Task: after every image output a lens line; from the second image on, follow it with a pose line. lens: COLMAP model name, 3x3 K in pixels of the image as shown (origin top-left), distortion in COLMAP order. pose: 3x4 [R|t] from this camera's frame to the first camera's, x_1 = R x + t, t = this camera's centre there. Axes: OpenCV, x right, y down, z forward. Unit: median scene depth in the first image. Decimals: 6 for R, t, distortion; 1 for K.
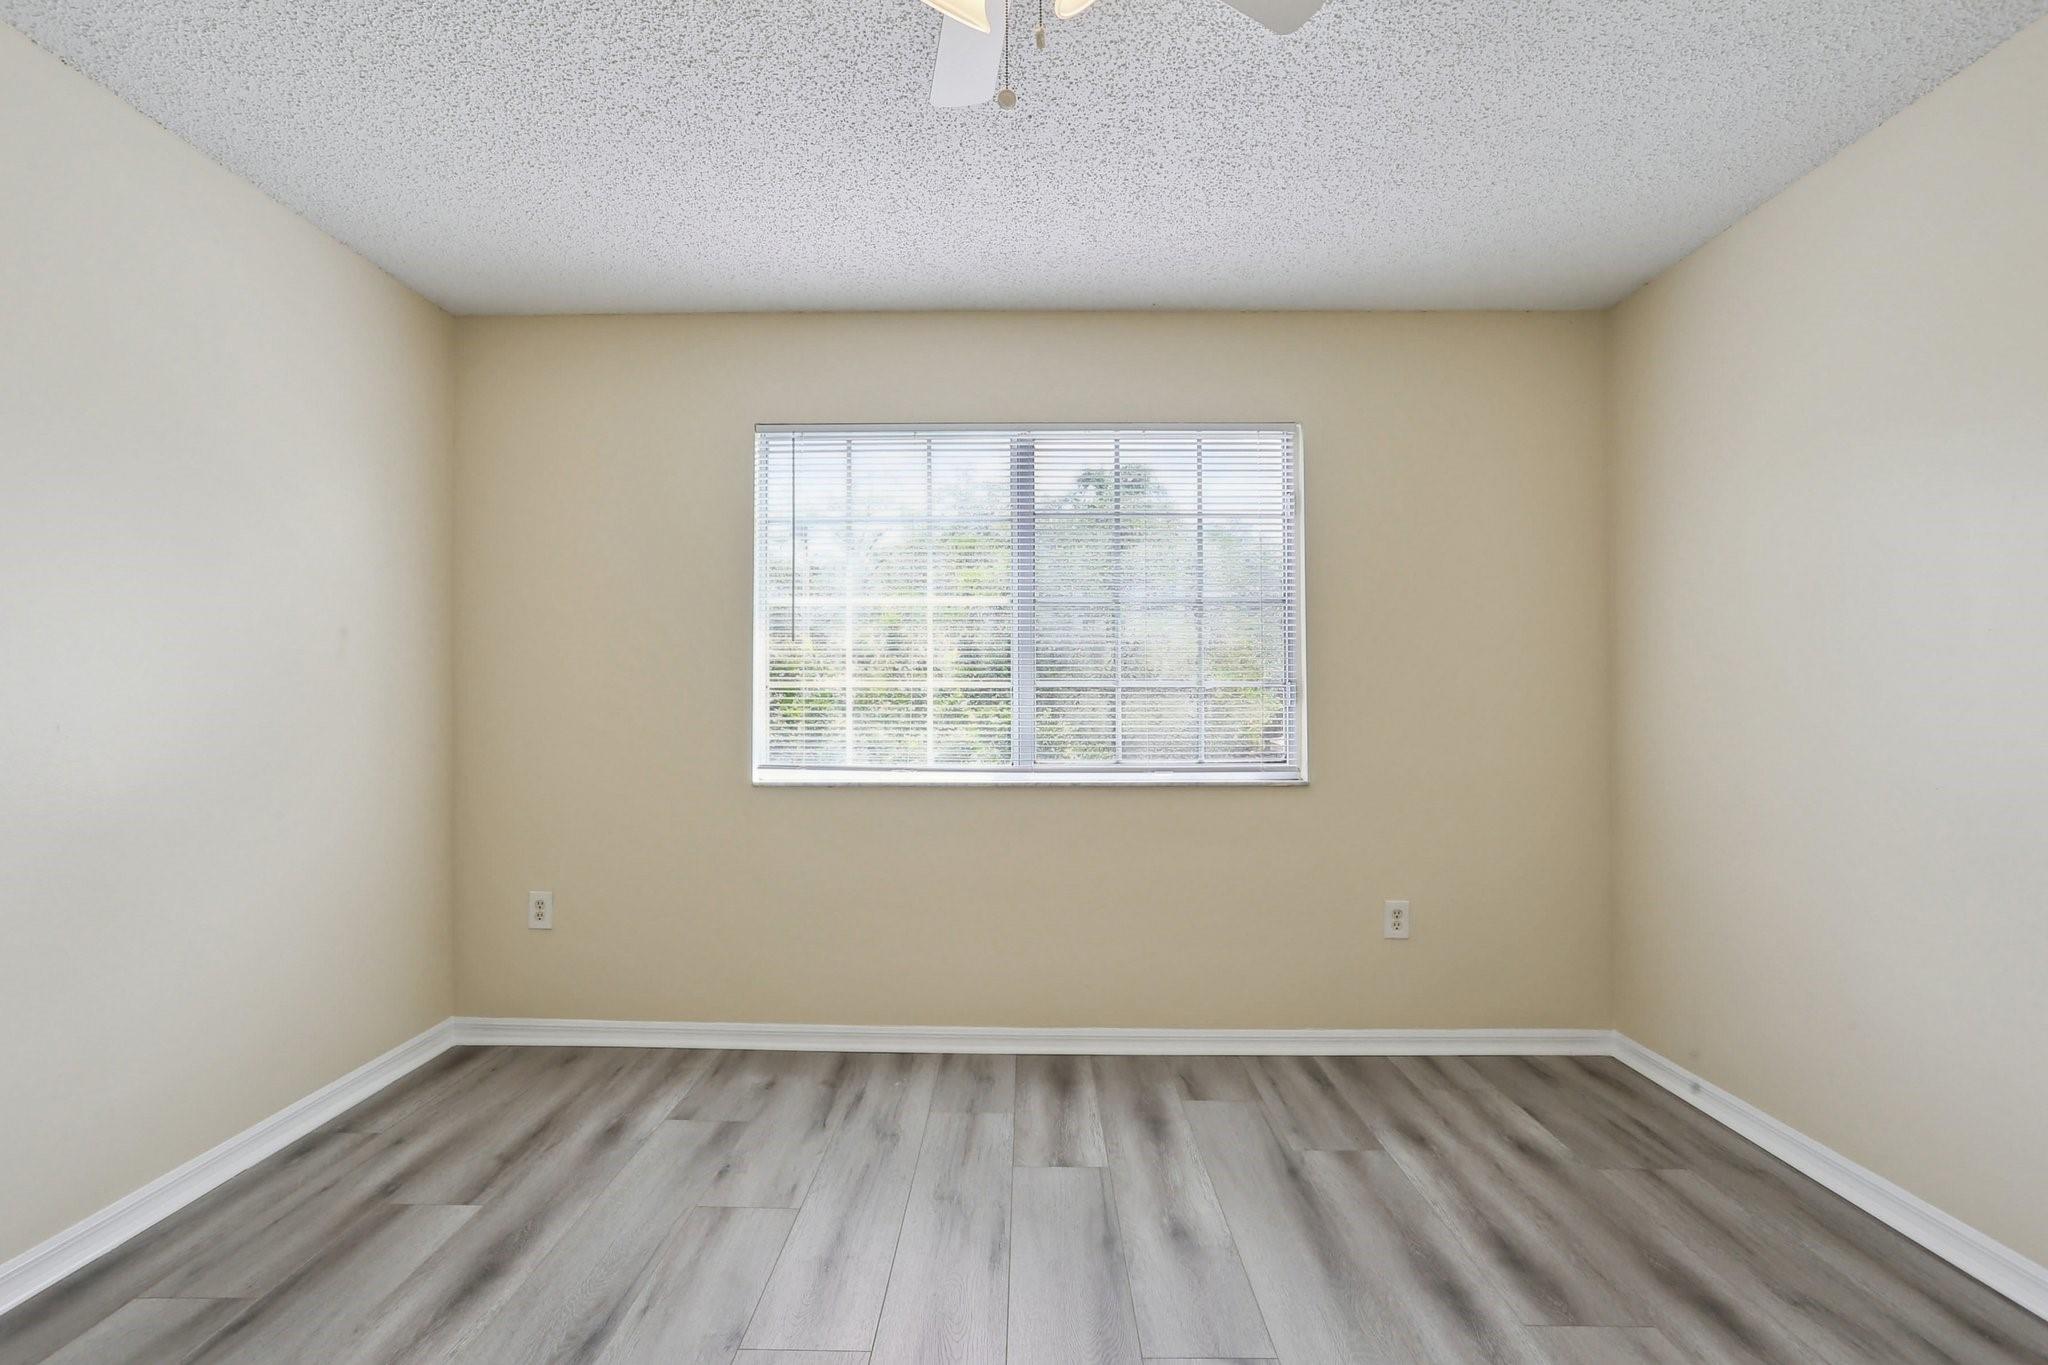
lens RADIAL K [[988.3, 0, 1024.0], [0, 988.3, 682.5], [0, 0, 1]] dist [-0.041936, 0.028113]
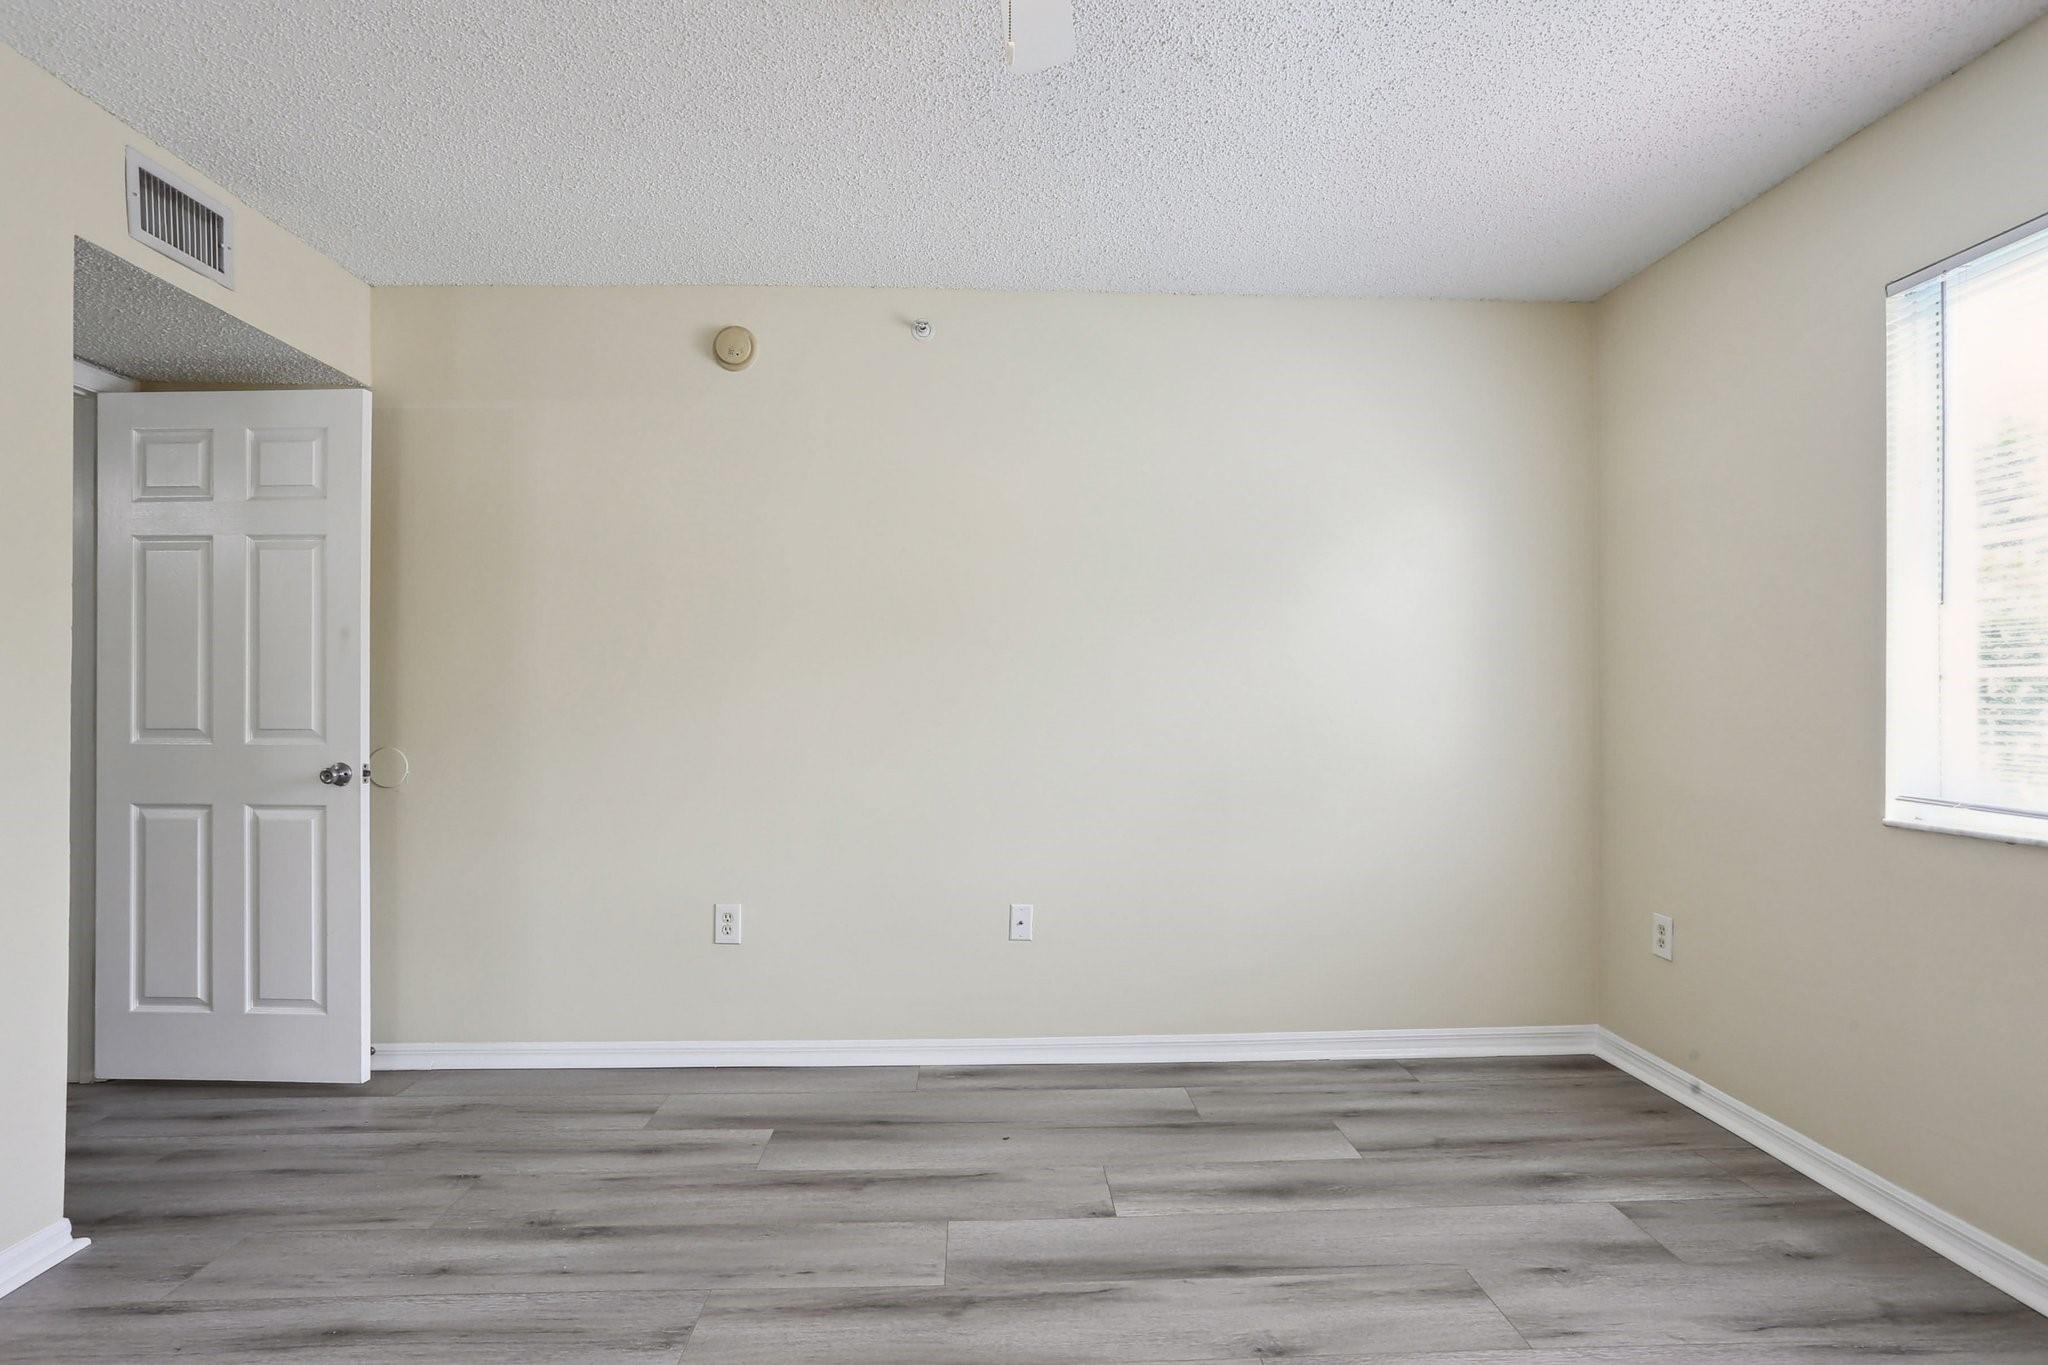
lens RADIAL K [[992.0, 0, 1019.4], [0, 992.0, 694.9], [0, 0, 1]] dist [-0.041390, 0.025608]
pose [[0.054550, -0.007242, -0.998485, 0.367762], [0.019212, 0.999796, -0.006202, 0.009021], [0.998326, -0.018844, 0.054678, 0.386279]]
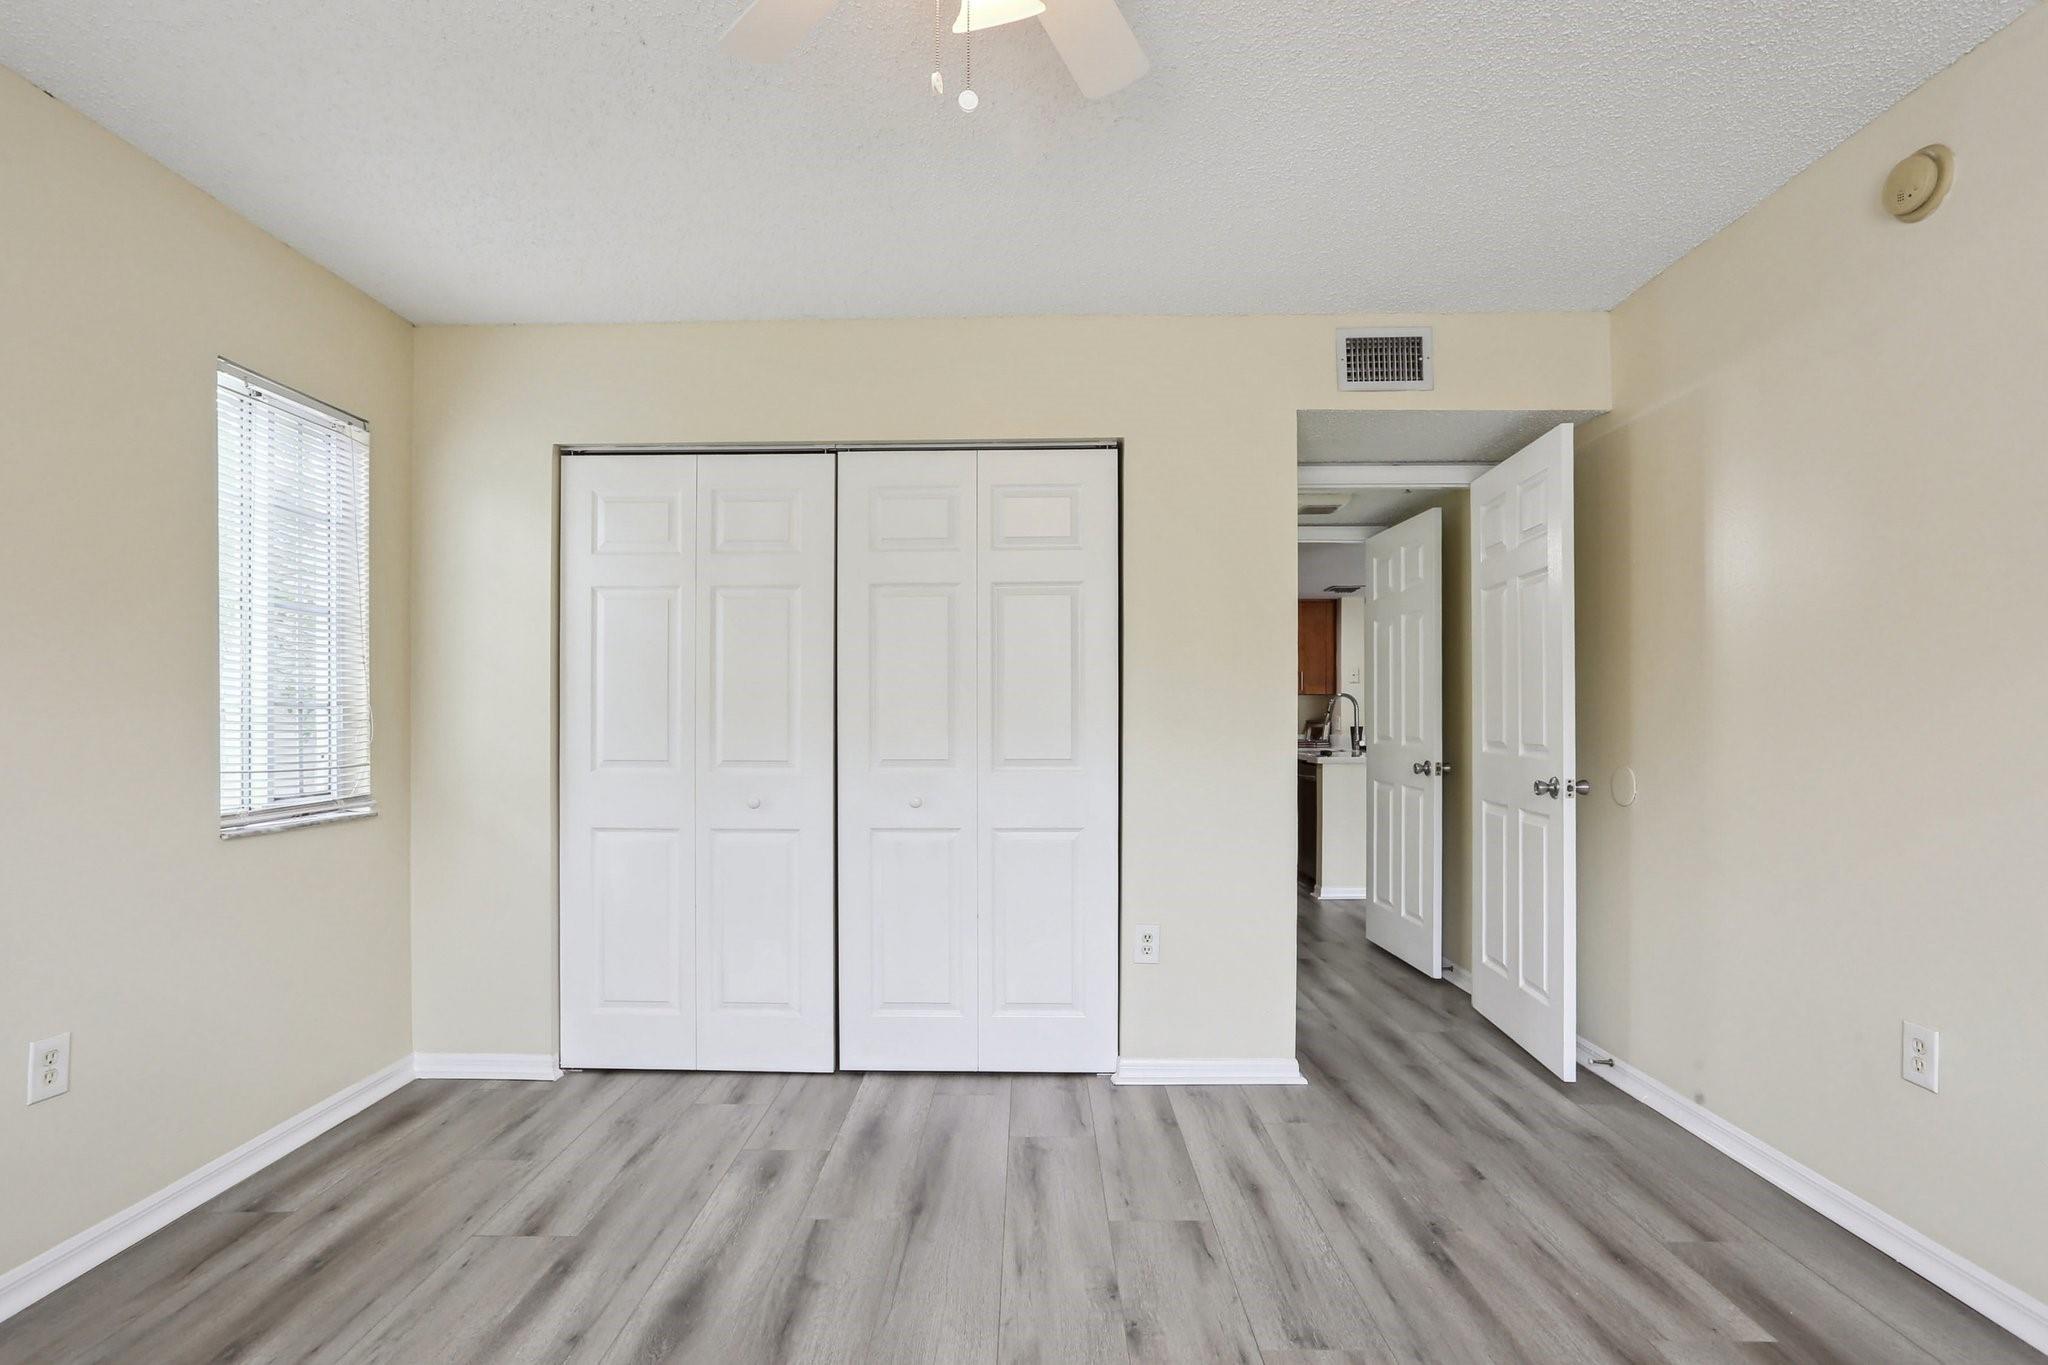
lens RADIAL K [[1023.7, 0, 1021.5], [0, 1023.7, 715.5], [0, 0, 1]] dist [-0.043490, 0.029925]
pose [[-0.999995, -0.001194, -0.002901, -0.029823], [-0.001128, 0.999746, -0.022528, 0.016568], [0.002927, -0.022525, -0.999742, 0.806696]]
